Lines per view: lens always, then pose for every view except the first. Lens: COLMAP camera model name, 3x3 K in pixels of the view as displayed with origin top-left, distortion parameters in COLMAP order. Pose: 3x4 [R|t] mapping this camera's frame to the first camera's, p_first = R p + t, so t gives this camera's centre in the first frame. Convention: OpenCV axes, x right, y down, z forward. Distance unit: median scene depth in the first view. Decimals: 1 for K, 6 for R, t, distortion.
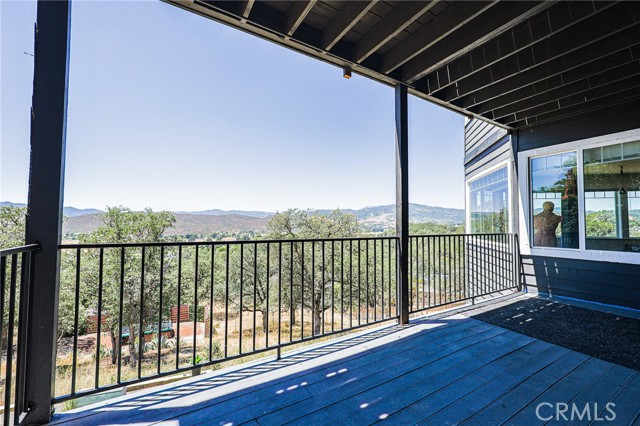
lens RADIAL K [[273.9, 0, 317.5], [0, 273.9, 212.8], [0, 0, 1]] dist [0.000090, 0.000255]
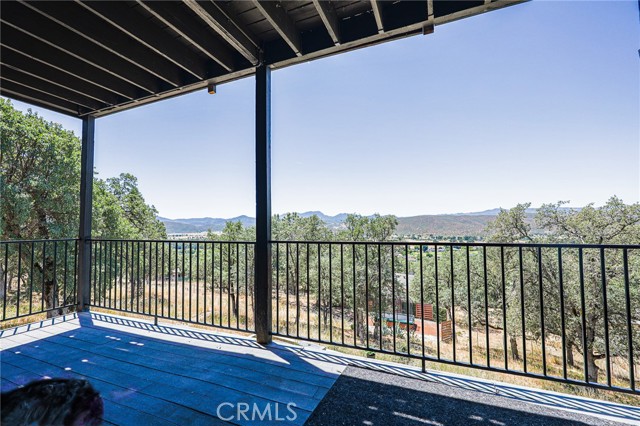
lens RADIAL K [[270.9, 0, 320.0], [0, 270.9, 213.0], [0, 0, 1]] dist [-0.002410, 0.000255]
pose [[0.584562, -0.055919, -0.809420, 1.000488], [0.051363, 0.998172, -0.031865, 0.031093], [0.809722, -0.022947, 0.586365, 0.585277]]
